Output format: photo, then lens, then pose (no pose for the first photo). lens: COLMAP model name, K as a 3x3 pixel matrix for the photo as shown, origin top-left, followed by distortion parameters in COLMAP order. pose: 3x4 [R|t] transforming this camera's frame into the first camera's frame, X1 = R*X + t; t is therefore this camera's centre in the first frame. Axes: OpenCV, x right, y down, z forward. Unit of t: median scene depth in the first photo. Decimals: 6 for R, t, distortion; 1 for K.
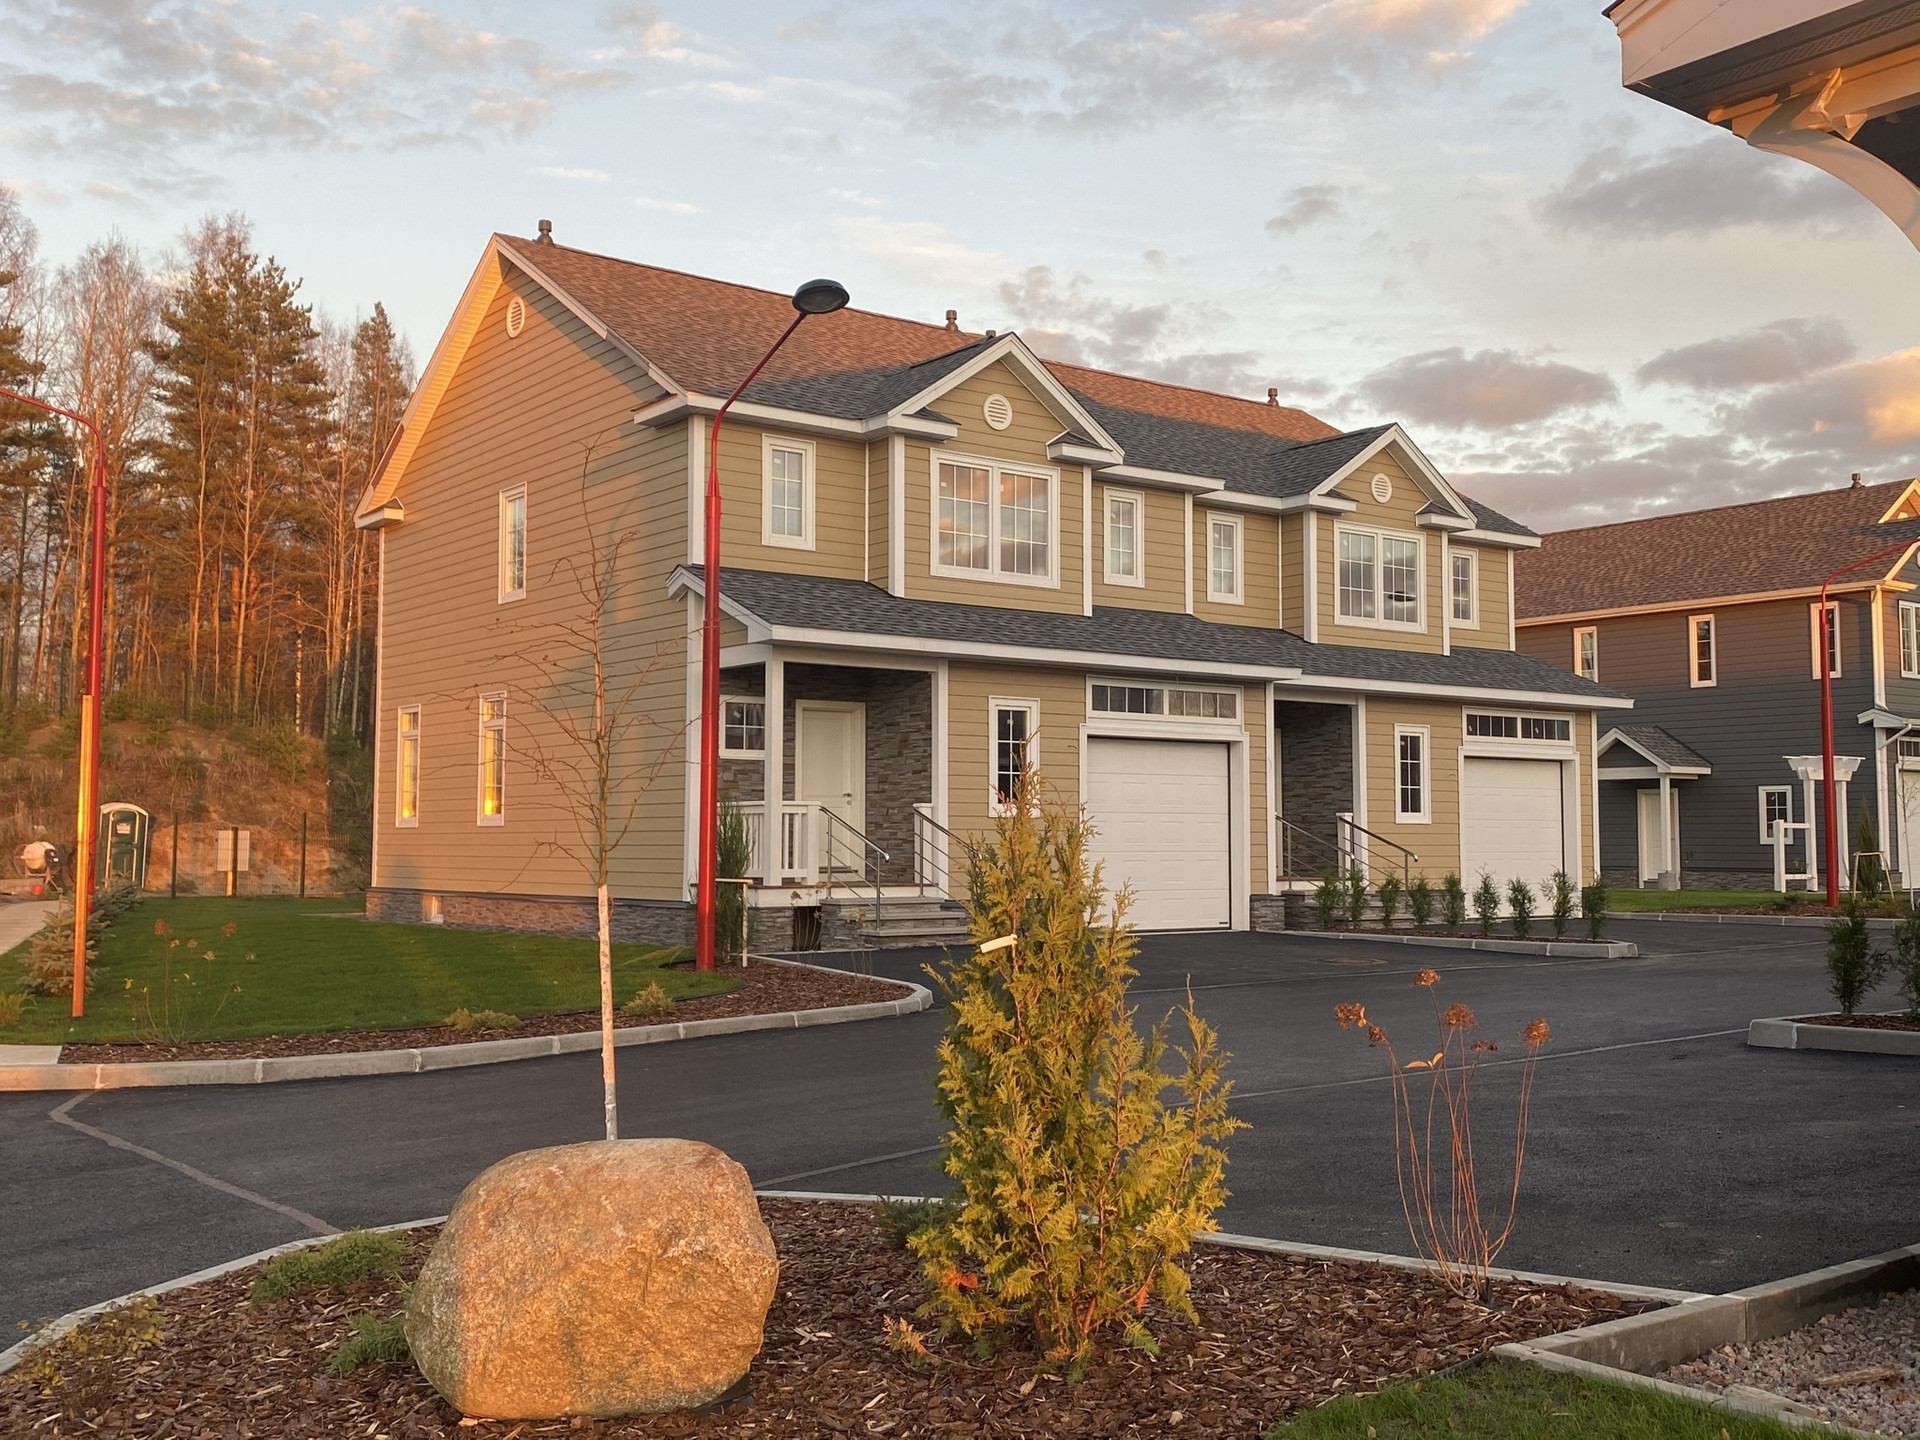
lens RADIAL K [[1880.2, 0, 960.0], [0, 1880.2, 720.0], [0, 0, 1]] dist [0.002899, 0.001494]
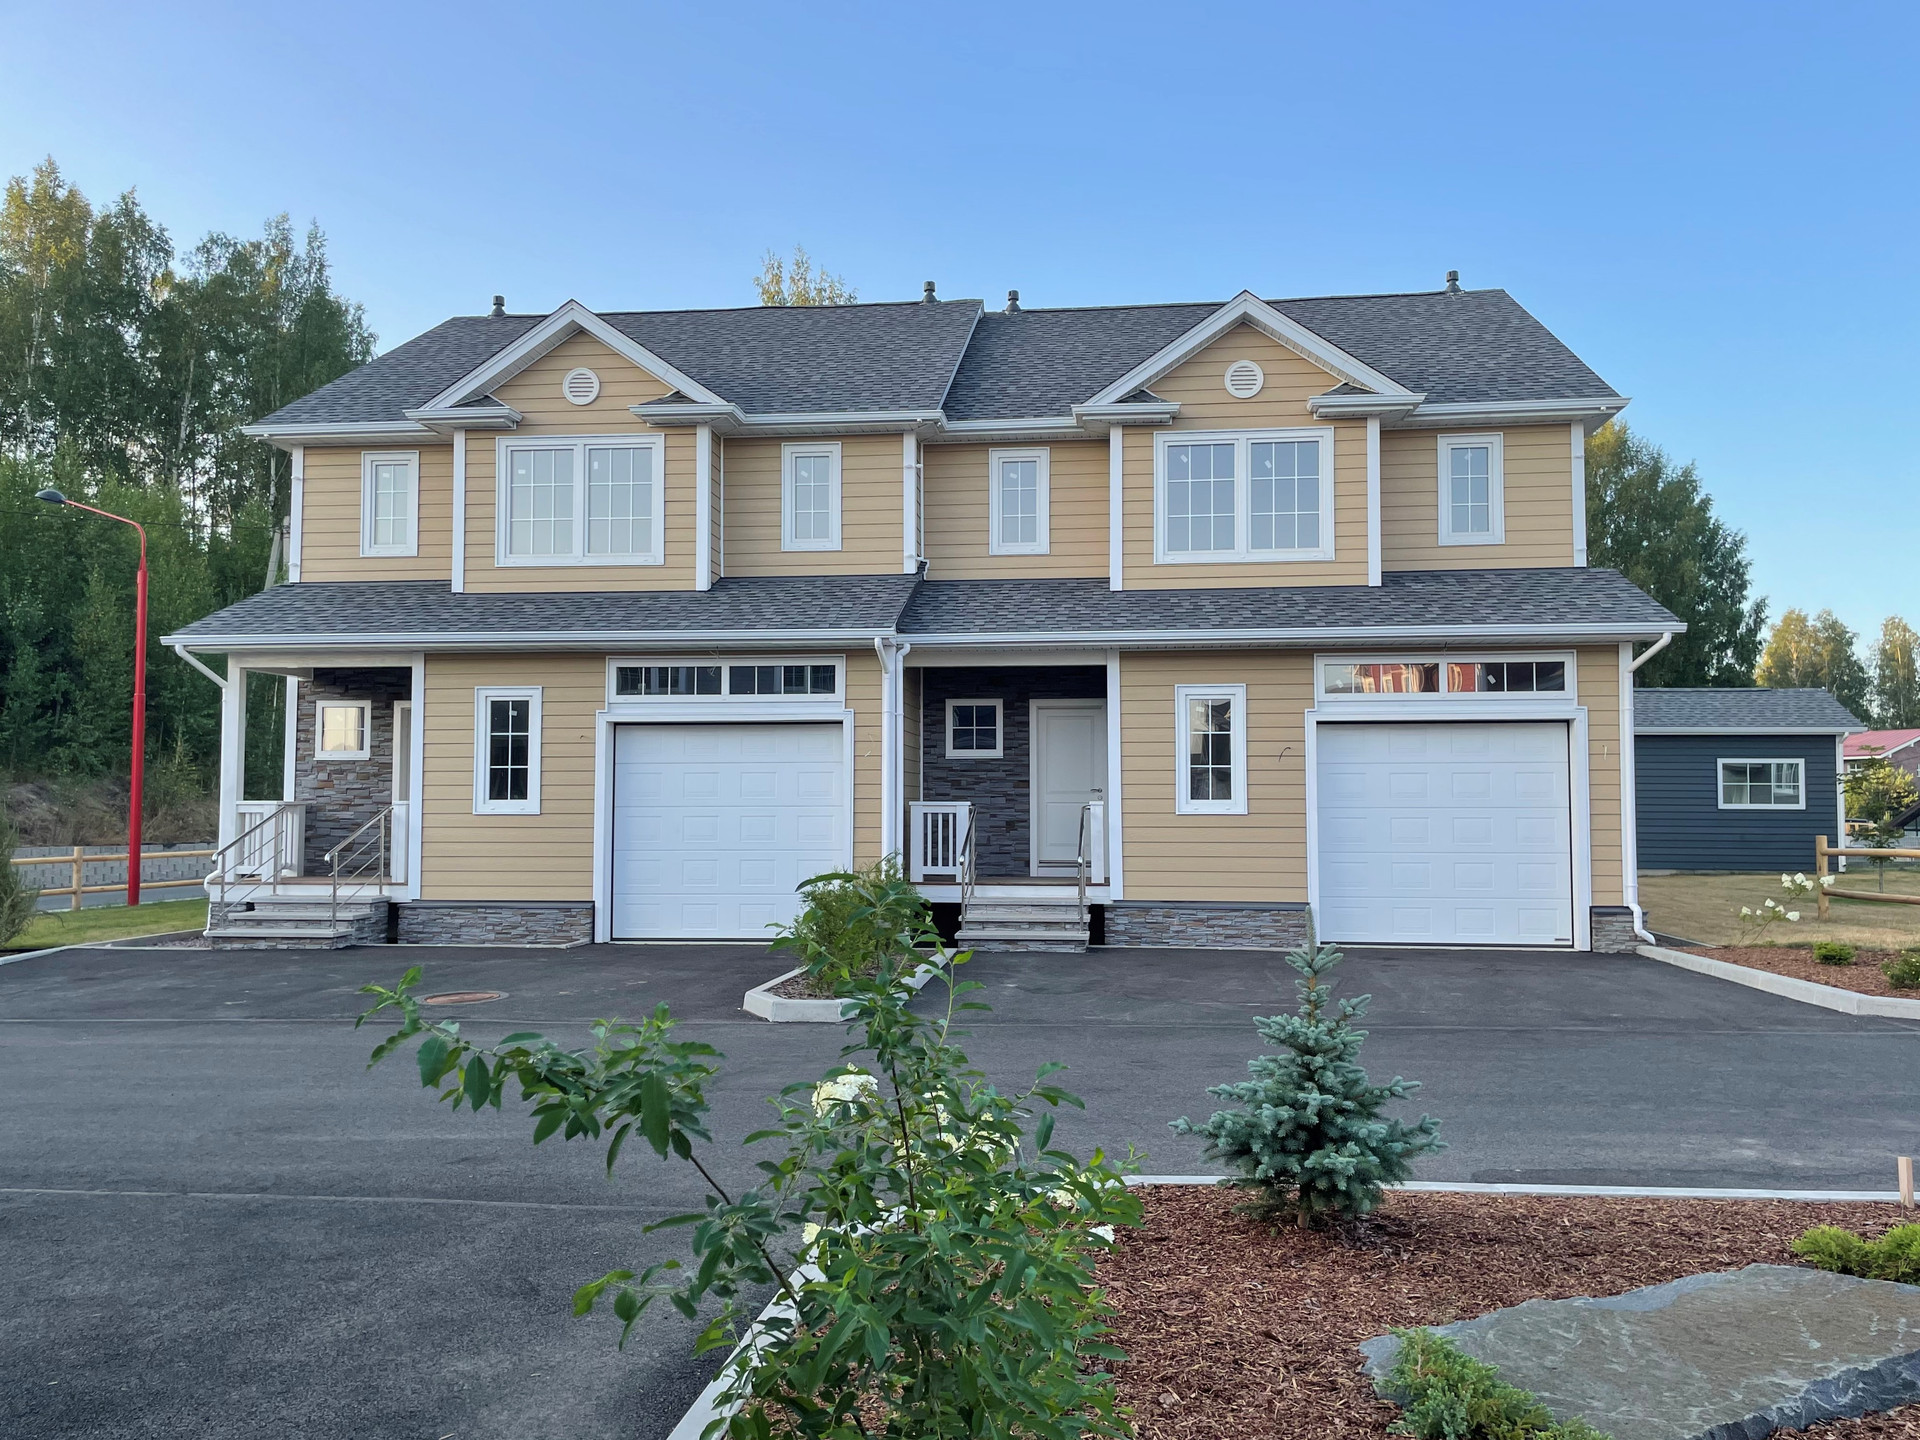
lens RADIAL K [[1477.6, 0, 960.0], [0, 1477.6, 720.0], [0, 0, 1]] dist [0.040246, -0.000666]
pose [[0.725306, -0.054869, -0.686237, 0.570892], [0.044578, 0.998470, -0.032718, 0.031810], [0.686982, -0.006861, 0.726642, 0.503505]]
